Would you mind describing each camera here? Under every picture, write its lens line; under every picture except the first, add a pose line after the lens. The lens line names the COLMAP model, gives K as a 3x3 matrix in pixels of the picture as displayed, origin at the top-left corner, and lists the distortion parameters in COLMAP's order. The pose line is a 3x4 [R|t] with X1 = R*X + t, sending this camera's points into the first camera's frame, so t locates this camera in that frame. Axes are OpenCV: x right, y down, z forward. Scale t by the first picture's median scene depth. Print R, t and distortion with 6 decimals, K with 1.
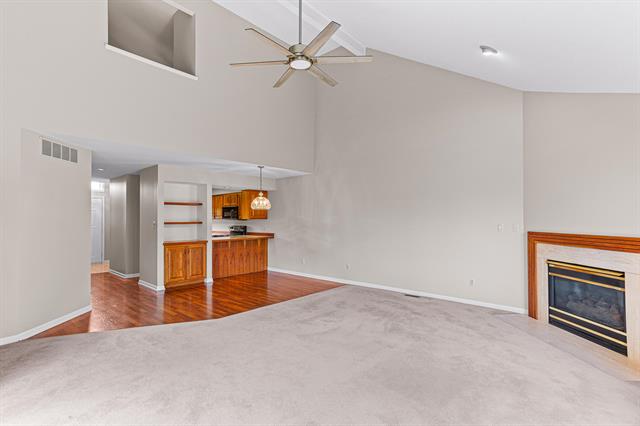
lens RADIAL K [[310.7, 0, 317.4], [0, 310.7, 206.4], [0, 0, 1]] dist [-0.030119, 0.033705]
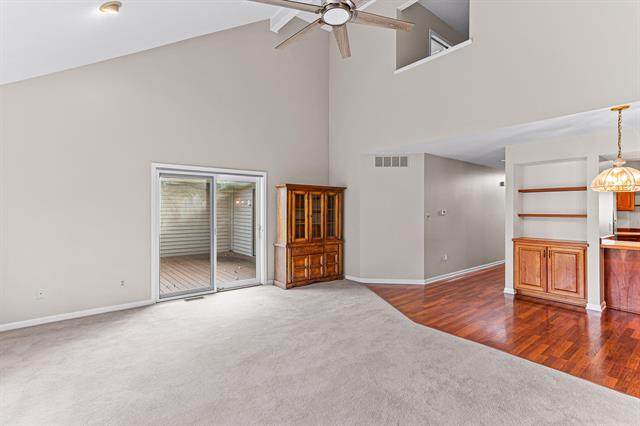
lens RADIAL K [[310.7, 0, 317.4], [0, 310.7, 206.4], [0, 0, 1]] dist [-0.030119, 0.033705]
pose [[-0.174618, -0.004476, -0.984626, 0.600141], [0.034826, 0.999336, -0.010719, 0.030031], [0.984020, -0.036163, -0.174346, 0.881494]]
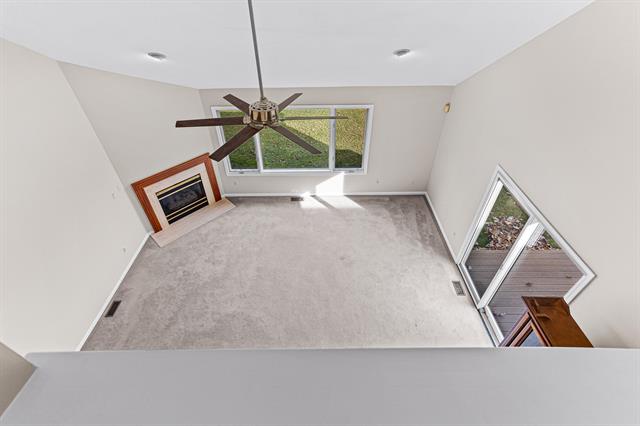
lens RADIAL K [[310.7, 0, 317.4], [0, 310.7, 206.4], [0, 0, 1]] dist [-0.030119, 0.033705]
pose [[-0.662276, -0.477198, 0.577644, -0.599826], [-0.015354, 0.779435, 0.626295, -0.667427], [-0.749103, 0.405911, -0.523528, 1.161755]]
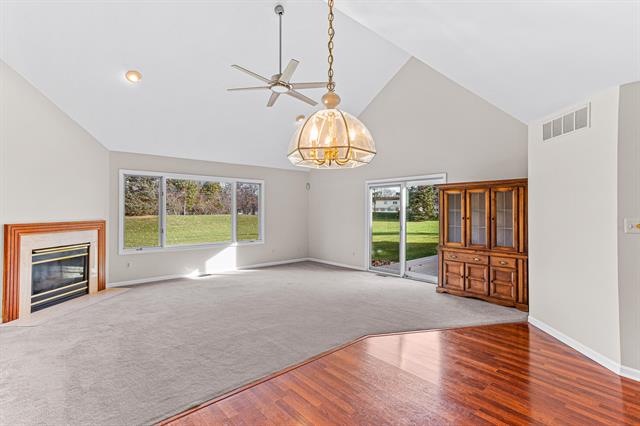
lens RADIAL K [[303.4, 0, 317.4], [0, 303.4, 210.2], [0, 0, 1]] dist [0.006179, 0.001303]
pose [[-0.991998, -0.000120, 0.126251, -0.294418], [-0.005039, 0.999240, -0.038643, 0.072449], [-0.126150, -0.038970, -0.991245, 1.794963]]
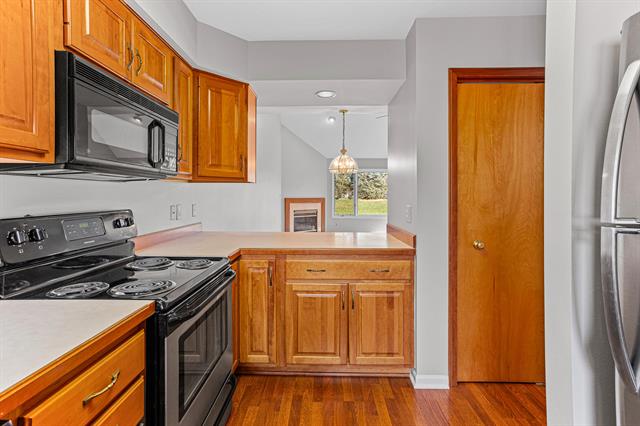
lens RADIAL K [[319.6, 0, 317.9], [0, 319.6, 194.6], [0, 0, 1]] dist [-0.000411, -0.000082]
pose [[-0.646745, 0.003848, 0.762696, -1.026145], [-0.028406, 0.999172, -0.029129, 0.115709], [-0.762177, -0.040504, -0.646100, 2.219285]]
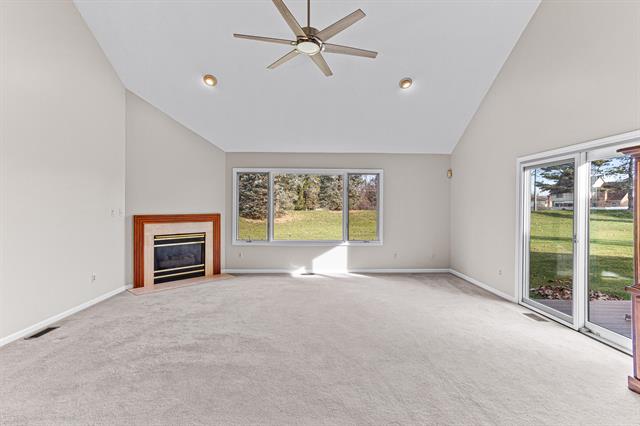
lens RADIAL K [[310.7, 0, 317.4], [0, 310.7, 206.4], [0, 0, 1]] dist [-0.030119, 0.033705]
pose [[-0.681949, -0.004457, 0.731387, -0.643822], [-0.031622, 0.999226, -0.023396, 0.055122], [-0.730716, -0.039083, -0.681562, 1.327176]]
